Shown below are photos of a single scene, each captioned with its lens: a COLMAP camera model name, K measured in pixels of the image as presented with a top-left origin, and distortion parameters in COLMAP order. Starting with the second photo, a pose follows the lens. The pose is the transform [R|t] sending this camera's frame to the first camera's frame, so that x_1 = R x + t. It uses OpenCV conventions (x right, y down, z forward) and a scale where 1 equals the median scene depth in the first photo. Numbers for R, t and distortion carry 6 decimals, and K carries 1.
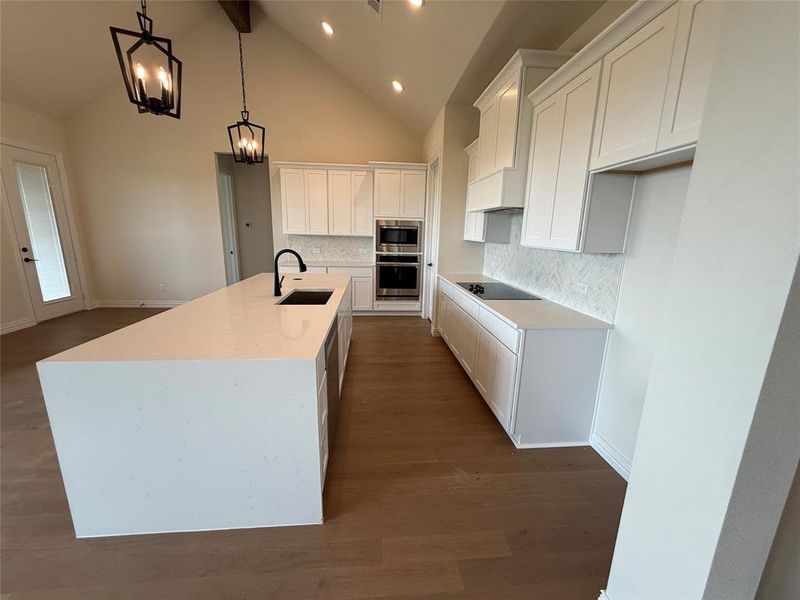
lens RADIAL K [[319.9, 0, 400.0], [0, 319.9, 300.0], [0, 0, 1]] dist [0.001137, 0.000122]
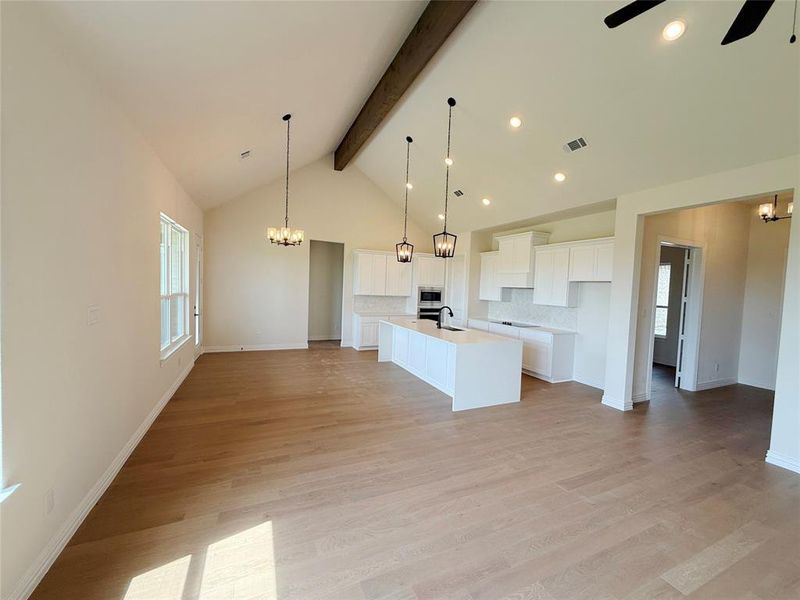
lens RADIAL K [[319.9, 0, 400.0], [0, 319.9, 300.0], [0, 0, 1]] dist [0.001137, 0.000122]
pose [[0.941708, -0.005661, 0.336384, -1.327348], [0.058319, 0.987469, -0.146645, 0.091289], [-0.331339, 0.157715, 0.930237, -0.870457]]
